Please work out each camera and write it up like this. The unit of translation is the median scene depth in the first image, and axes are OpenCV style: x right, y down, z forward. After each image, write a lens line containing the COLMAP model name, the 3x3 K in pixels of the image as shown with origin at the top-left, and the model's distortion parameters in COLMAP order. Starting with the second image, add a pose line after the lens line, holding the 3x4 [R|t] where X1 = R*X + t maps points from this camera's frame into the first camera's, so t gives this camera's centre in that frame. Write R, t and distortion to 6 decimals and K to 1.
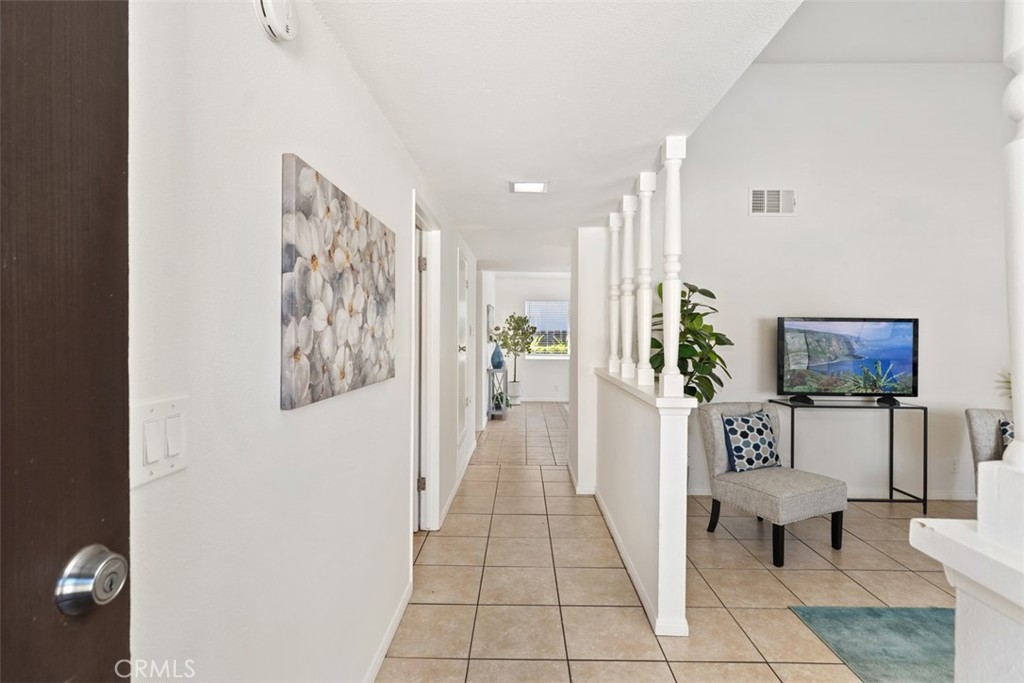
lens RADIAL K [[495.8, 0, 507.2], [0, 495.8, 337.1], [0, 0, 1]] dist [-0.005512, 0.001297]
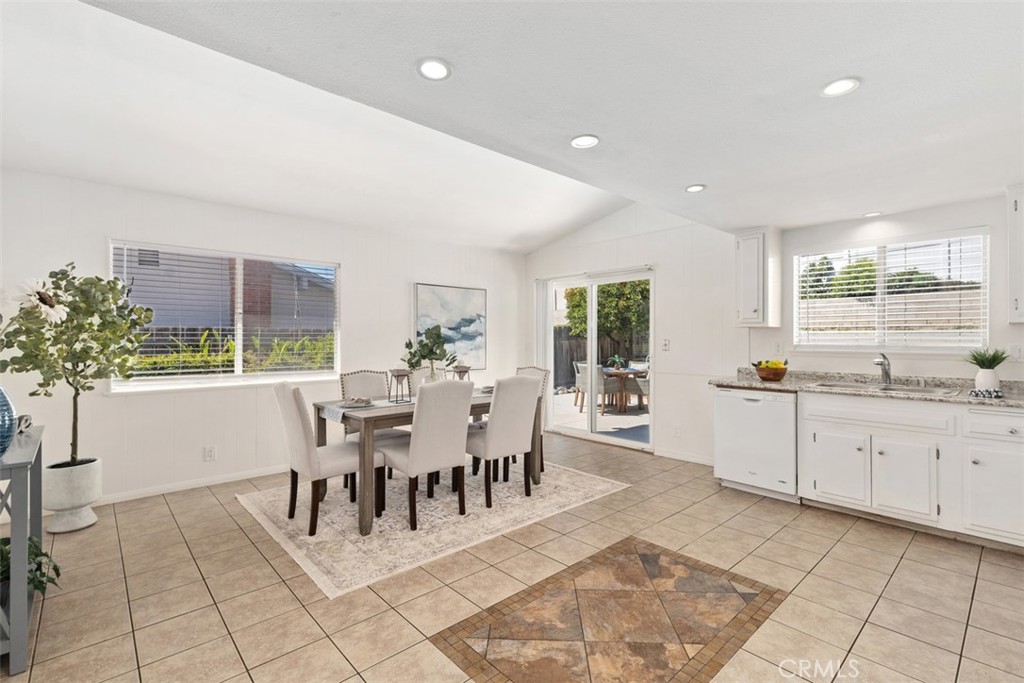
lens RADIAL K [[469.8, 0, 503.3], [0, 469.8, 338.6], [0, 0, 1]] dist [0.009480, -0.002718]
pose [[0.724983, -0.002597, 0.688762, 0.005813], [0.003527, 0.999994, 0.000059, 0.003268], [-0.688758, 0.002387, 0.724988, 0.558967]]
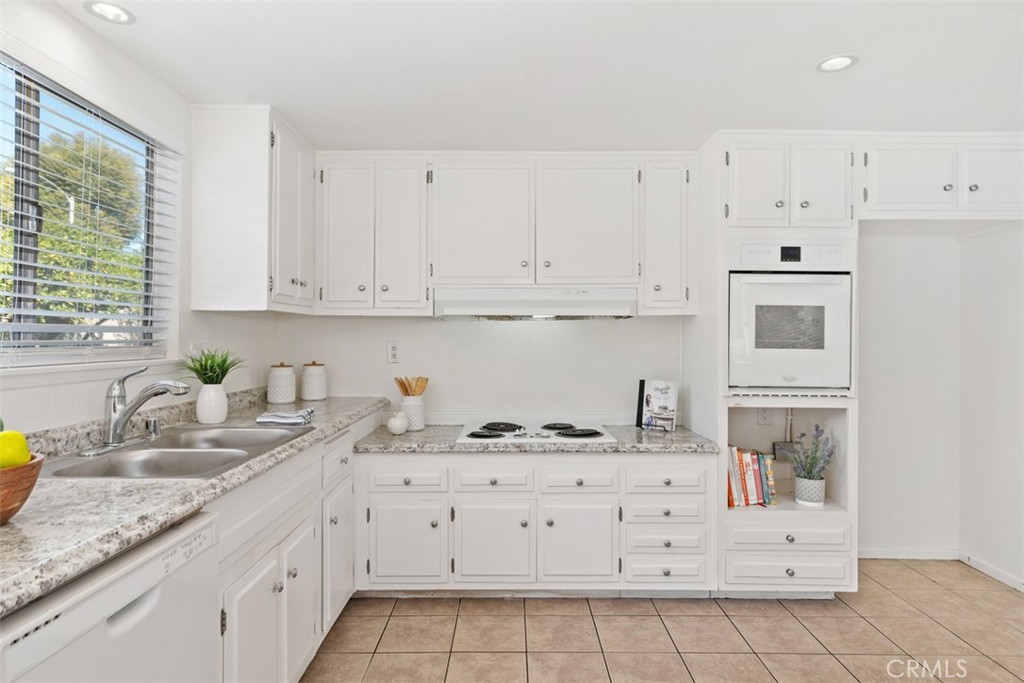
lens RADIAL K [[559.5, 0, 512.8], [0, 559.5, 335.0], [0, 0, 1]] dist [0.003857, 0.000371]
pose [[-0.999493, -0.007612, -0.030919, 0.354991], [-0.007532, 0.999968, -0.002708, 0.004693], [0.030938, -0.002474, -0.999518, 0.801347]]
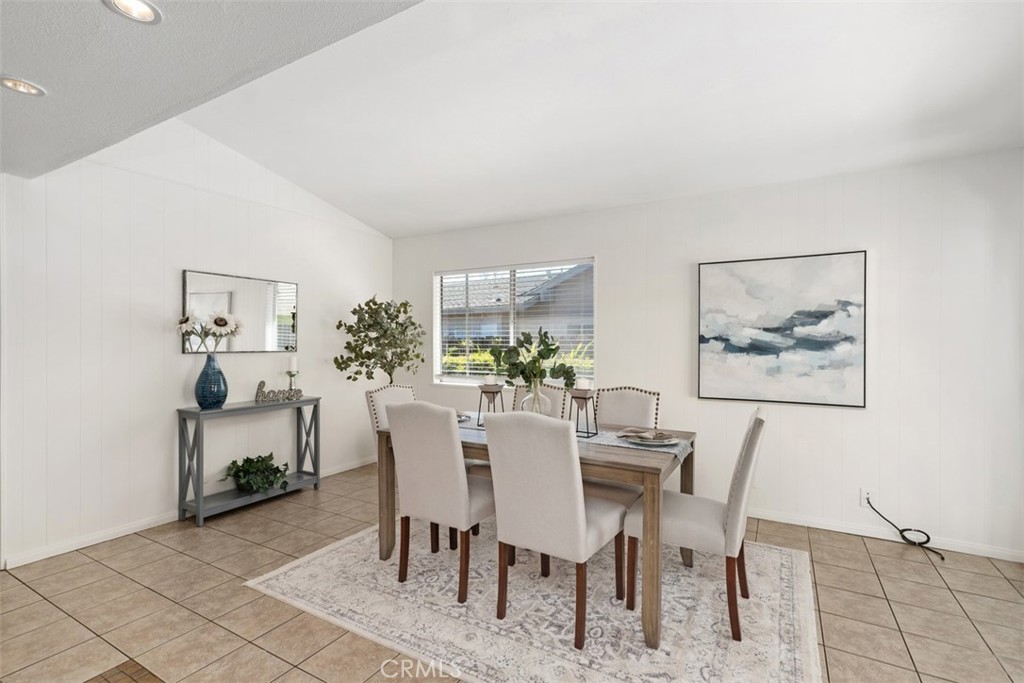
lens RADIAL K [[469.8, 0, 504.5], [0, 469.8, 343.4], [0, 0, 1]] dist [0.009480, -0.002718]
pose [[0.881384, 0.001954, -0.472396, 0.360096], [-0.004648, 0.999979, -0.004536, 0.003157], [0.472377, 0.006194, 0.881375, 0.632104]]
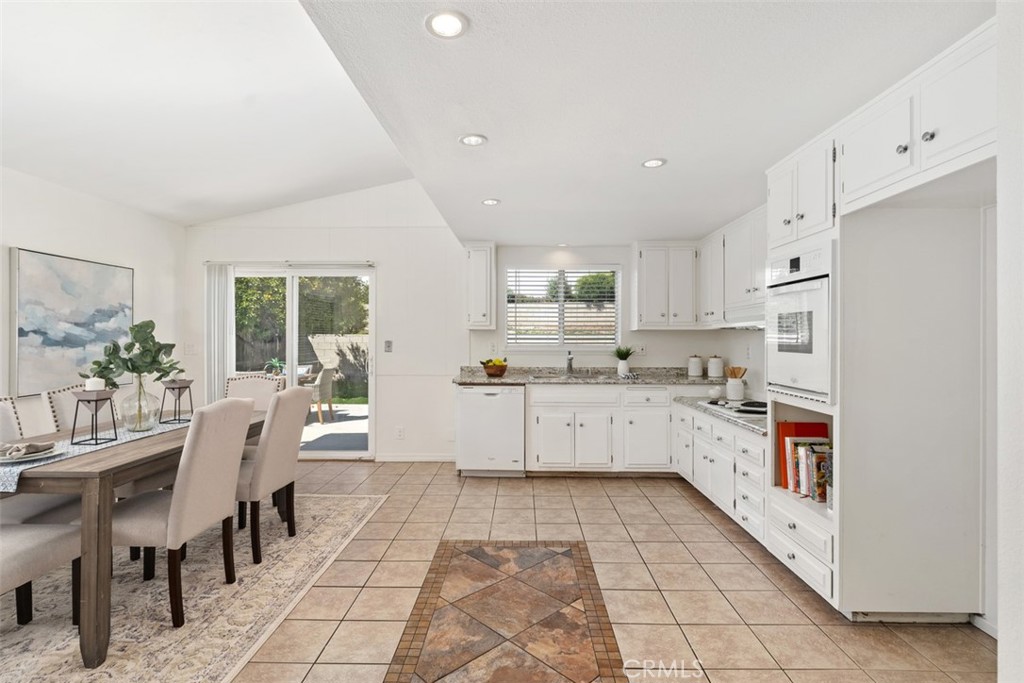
lens RADIAL K [[509.0, 0, 512.5], [0, 509.0, 339.1], [0, 0, 1]] dist [-0.001003, -0.001850]
pose [[-0.009606, -0.004094, 0.999945, -0.052253], [0.001483, 0.999990, 0.004108, 0.001287], [-0.999953, 0.001523, -0.009600, 0.684974]]
